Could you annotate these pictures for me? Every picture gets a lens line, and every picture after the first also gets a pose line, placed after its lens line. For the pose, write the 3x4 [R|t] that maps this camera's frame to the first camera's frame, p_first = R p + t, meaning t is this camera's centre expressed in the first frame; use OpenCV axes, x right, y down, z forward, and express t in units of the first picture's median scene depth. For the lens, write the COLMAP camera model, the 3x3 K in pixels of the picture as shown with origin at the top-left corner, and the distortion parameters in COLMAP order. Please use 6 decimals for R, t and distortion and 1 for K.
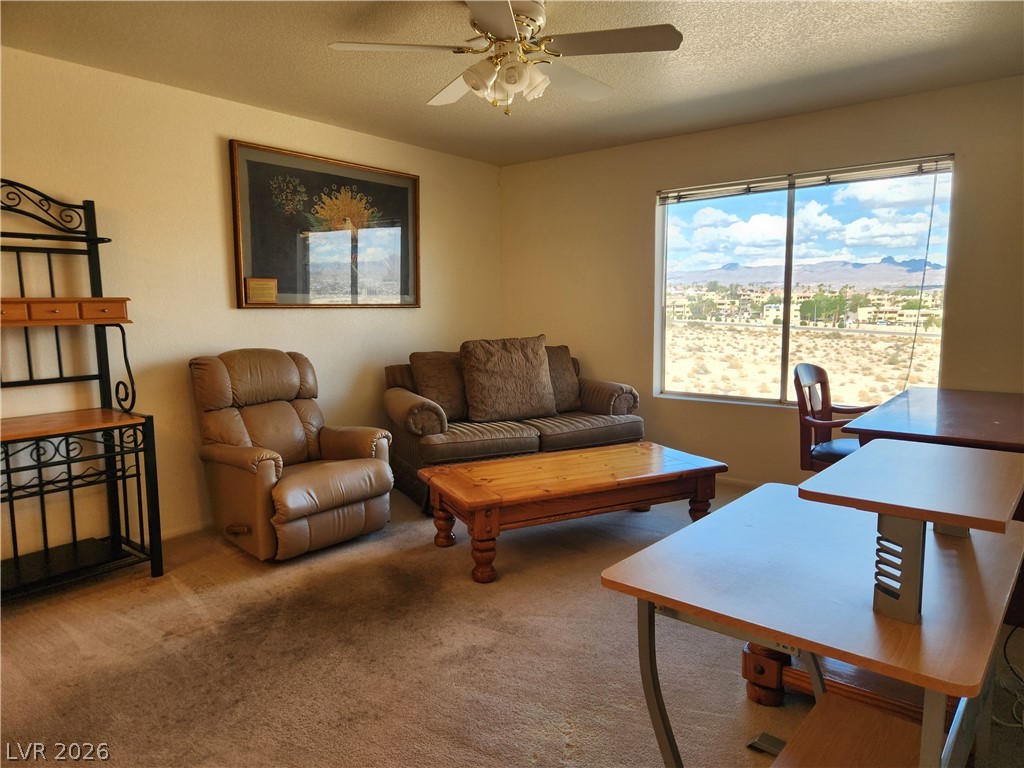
lens RADIAL K [[677.3, 0, 512.0], [0, 677.3, 384.0], [0, 0, 1]] dist [0.081357, -0.063811]
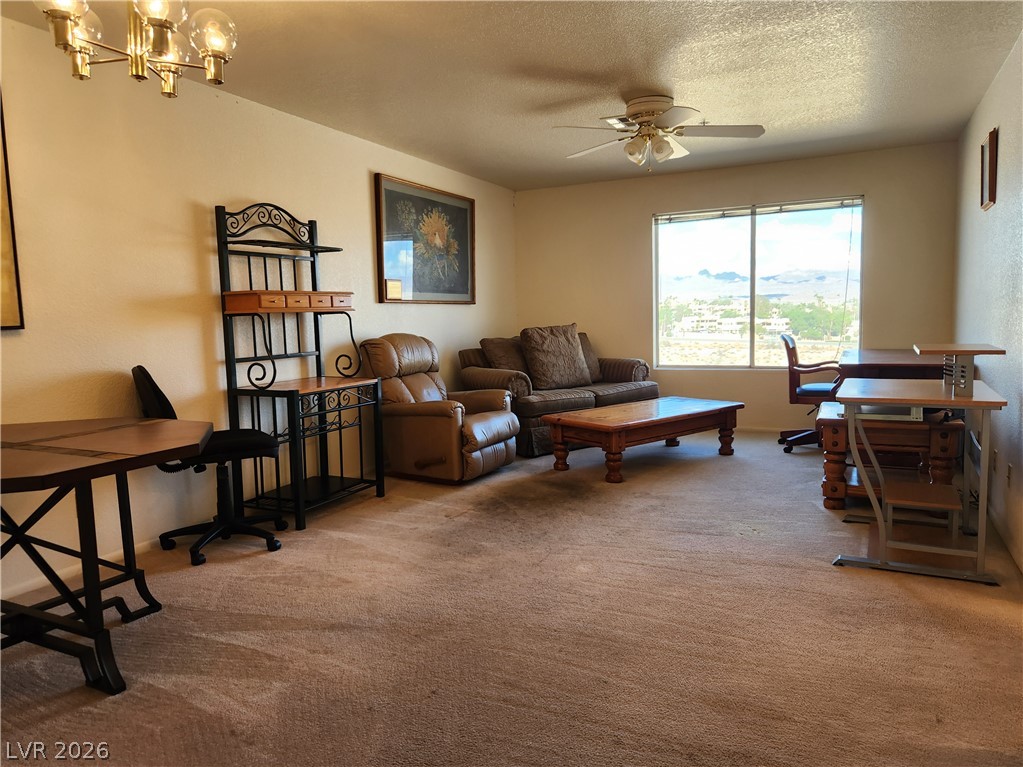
lens RADIAL K [[691.1, 0, 511.5], [0, 691.1, 383.5], [0, 0, 1]] dist [0.064220, -0.062883]
pose [[0.975853, -0.038194, 0.215061, -0.485928], [0.043162, 0.998898, -0.018448, 0.081814], [-0.214120, 0.027285, 0.976426, -0.344946]]
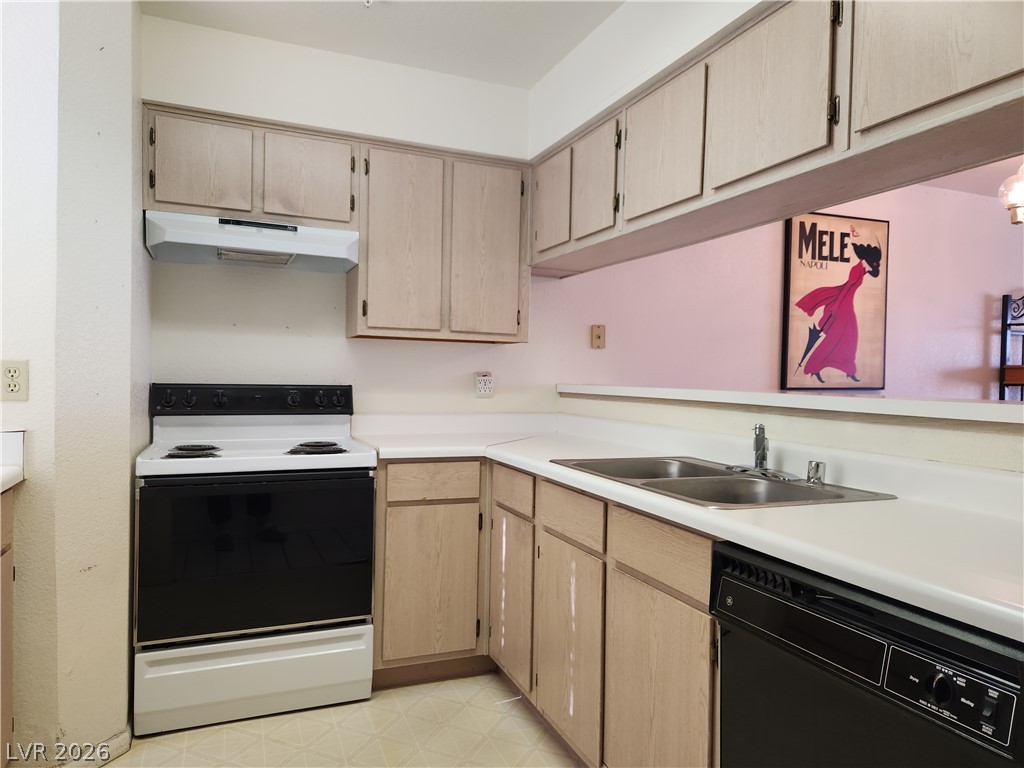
lens RADIAL K [[691.8, 0, 512.0], [0, 691.8, 384.0], [0, 0, 1]] dist [0.064220, -0.062883]
pose [[0.884343, 0.026984, -0.466058, -0.868031], [-0.080959, 0.992066, -0.096179, 0.132269], [0.459765, 0.122787, 0.879511, -0.742578]]
